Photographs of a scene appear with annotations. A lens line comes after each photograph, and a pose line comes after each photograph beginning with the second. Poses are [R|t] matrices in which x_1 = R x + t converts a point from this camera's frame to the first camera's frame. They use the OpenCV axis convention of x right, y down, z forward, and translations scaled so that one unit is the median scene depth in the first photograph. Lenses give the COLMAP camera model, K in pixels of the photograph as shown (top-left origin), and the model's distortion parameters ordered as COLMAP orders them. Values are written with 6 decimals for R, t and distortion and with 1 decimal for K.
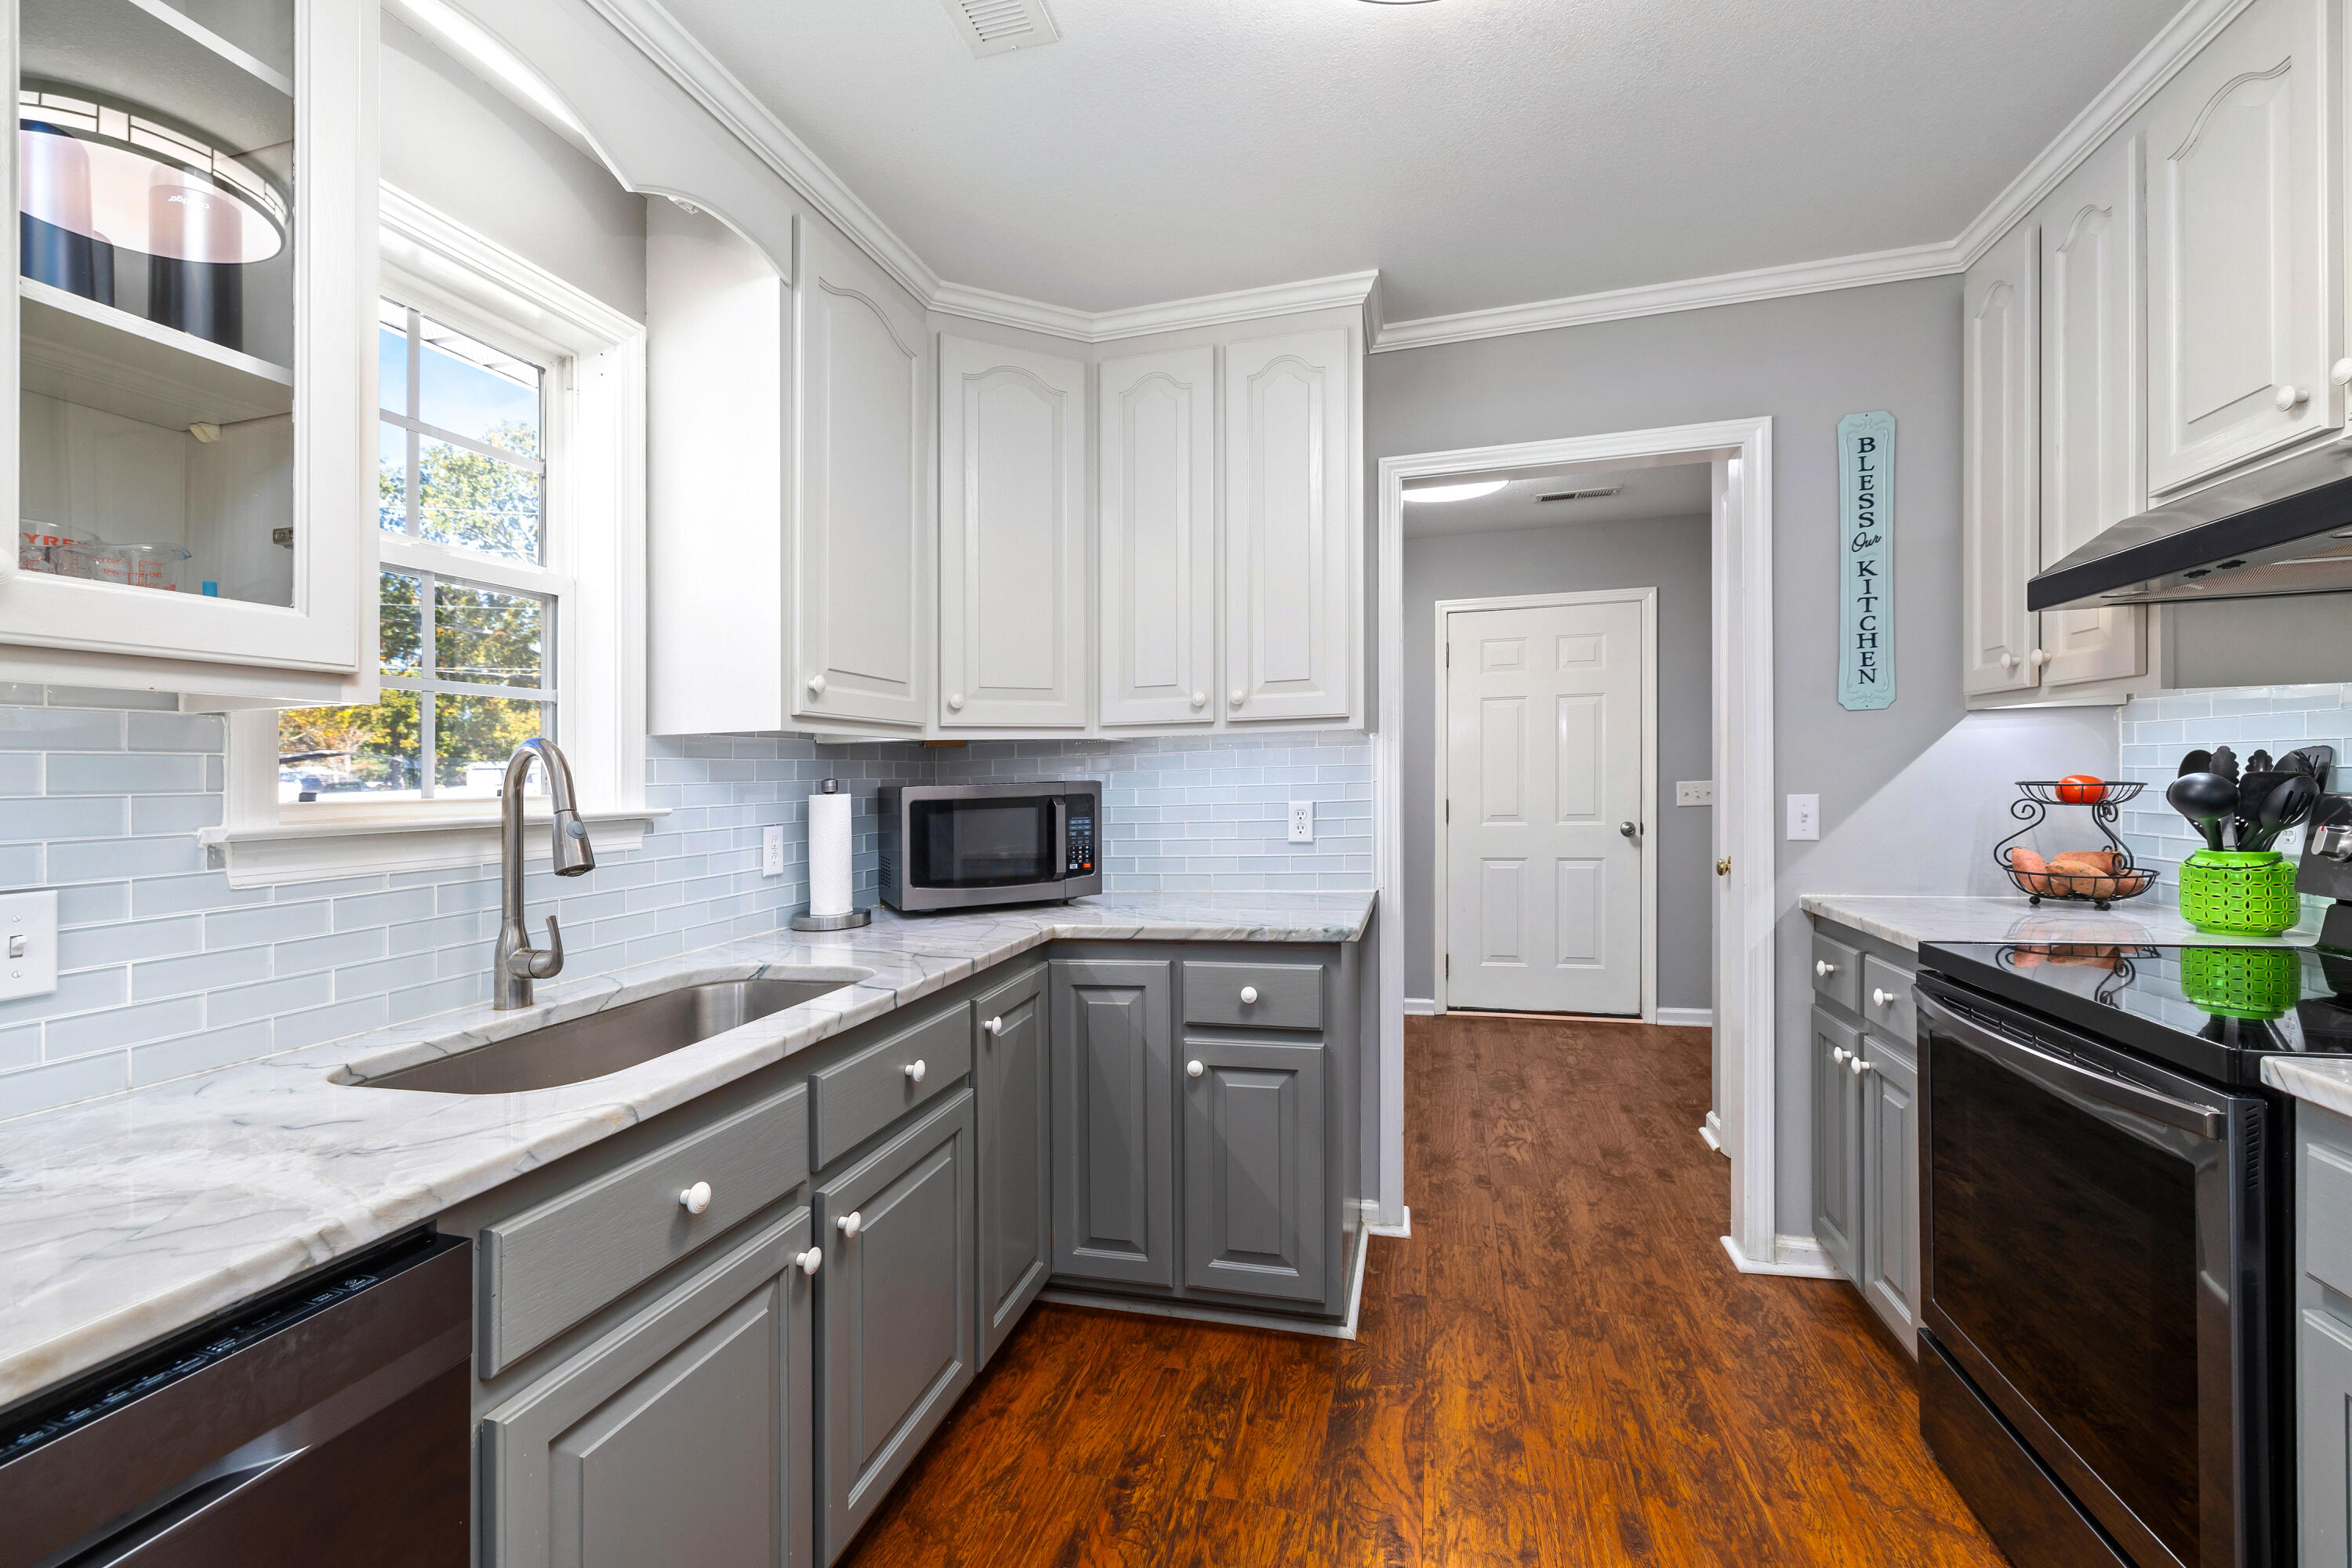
lens RADIAL K [[1013.2, 0, 1119.1], [0, 1013.2, 889.3], [0, 0, 1]] dist [0.006797, -0.001698]
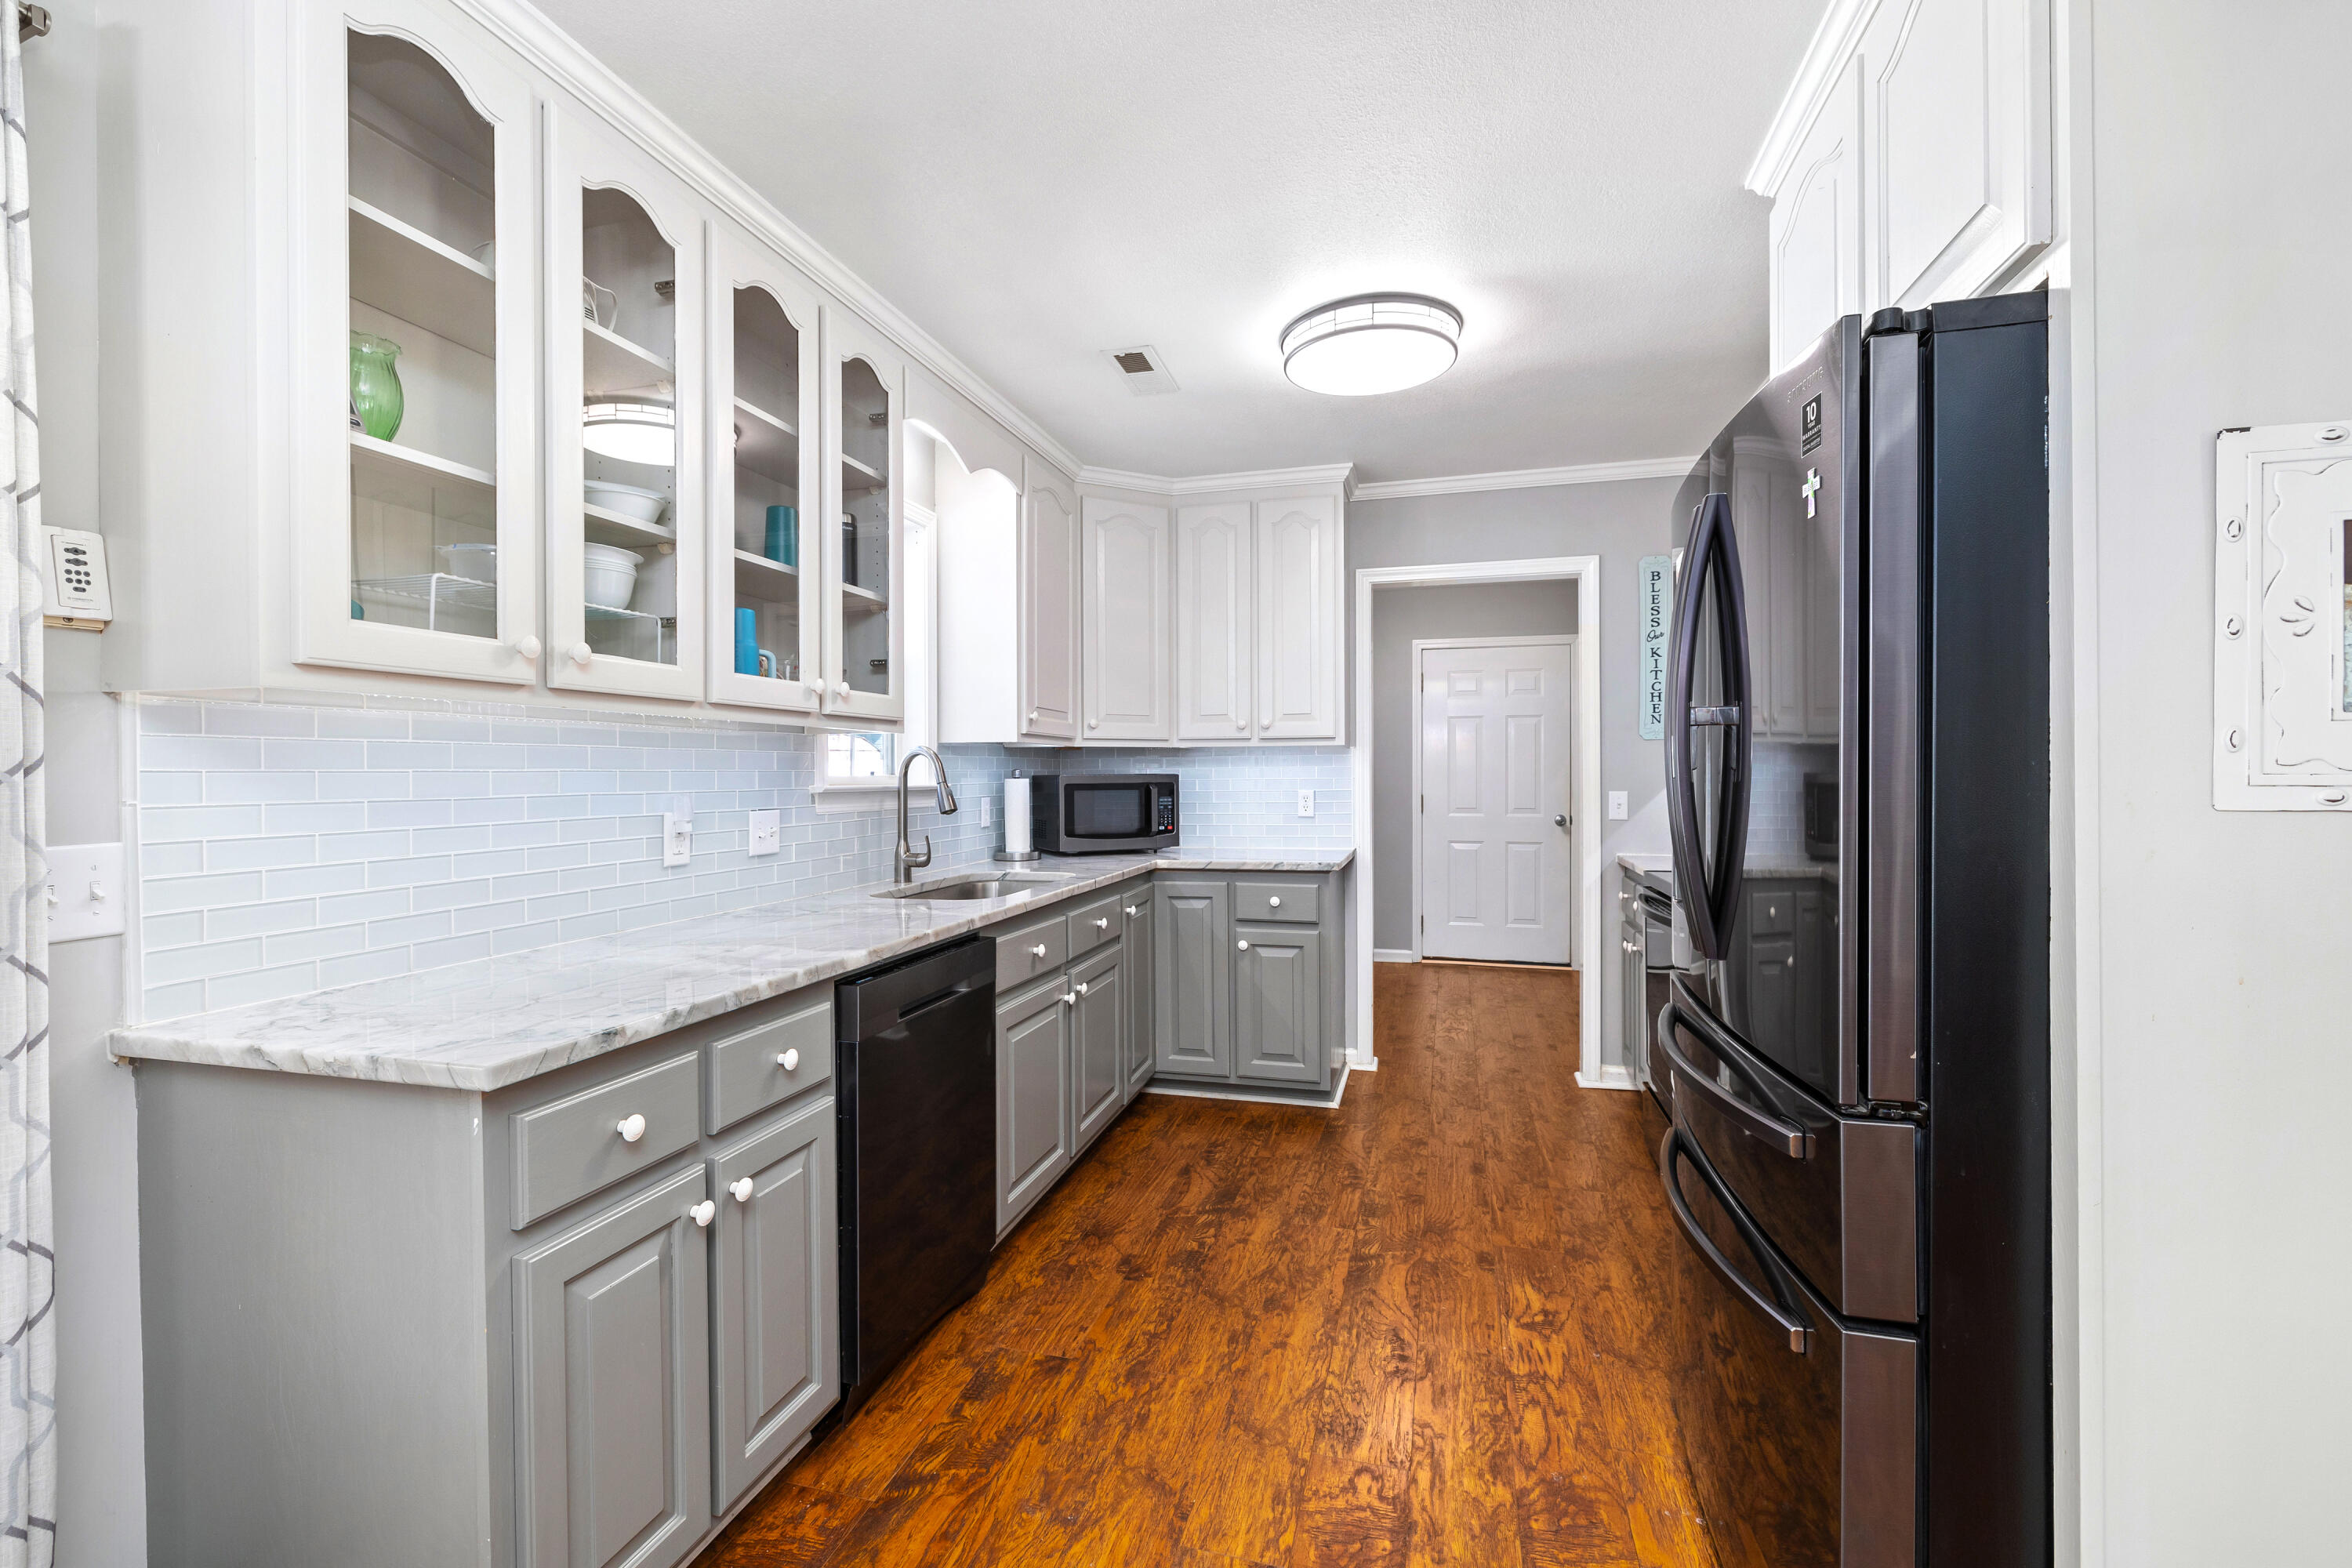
lens RADIAL K [[1013.2, 0, 1147.3], [0, 1013.2, 781.0], [0, 0, 1]] dist [0.006797, -0.001698]
pose [[0.999603, 0.018726, 0.021065, -0.113198], [-0.016442, 0.994460, -0.103826, 0.076557], [-0.022892, 0.103438, 0.994372, -0.634404]]
